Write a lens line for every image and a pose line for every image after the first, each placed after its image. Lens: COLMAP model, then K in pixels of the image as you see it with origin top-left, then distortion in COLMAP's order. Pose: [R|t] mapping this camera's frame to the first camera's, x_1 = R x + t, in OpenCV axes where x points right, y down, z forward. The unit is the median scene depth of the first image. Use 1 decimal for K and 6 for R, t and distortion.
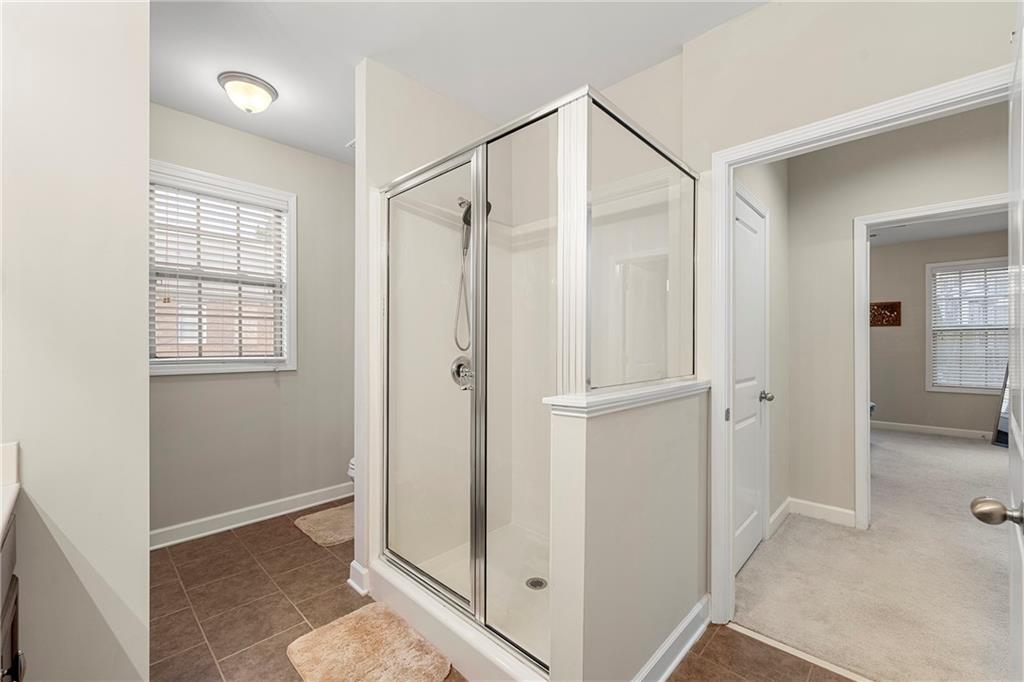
lens RADIAL K [[417.6, 0, 512.5], [0, 417.6, 344.9], [0, 0, 1]] dist [-0.001053, -0.000167]
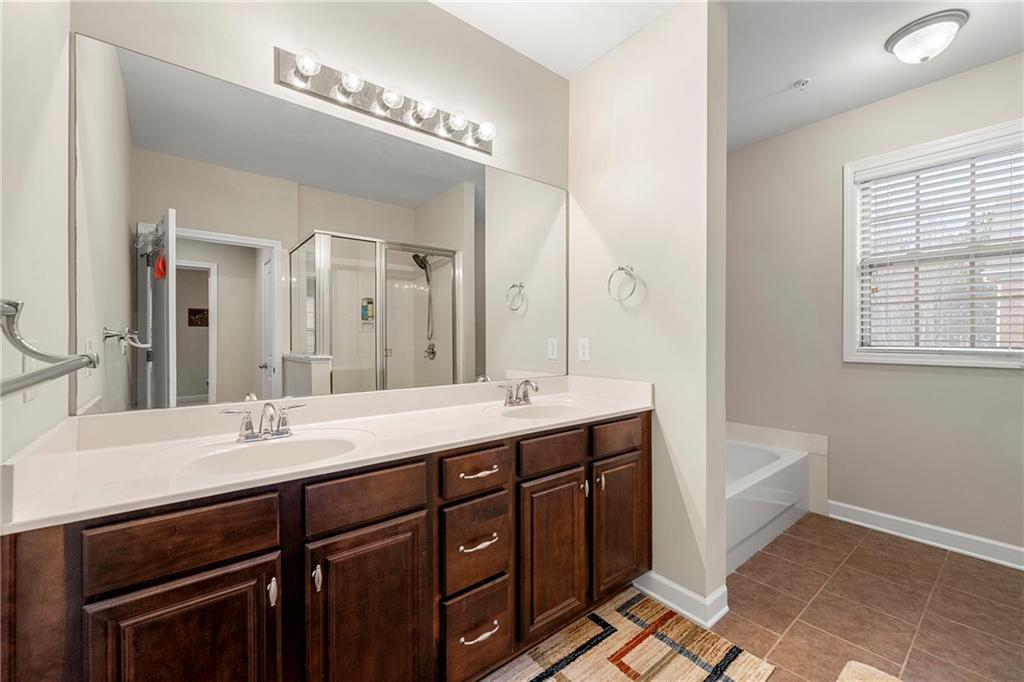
lens RADIAL K [[417.6, 0, 516.8], [0, 417.6, 338.8], [0, 0, 1]] dist [-0.001053, -0.000167]
pose [[-0.121864, 0.005829, -0.992530, 0.314764], [0.000025, 0.999983, 0.005869, 0.006977], [0.992547, 0.000690, -0.121862, 0.262854]]
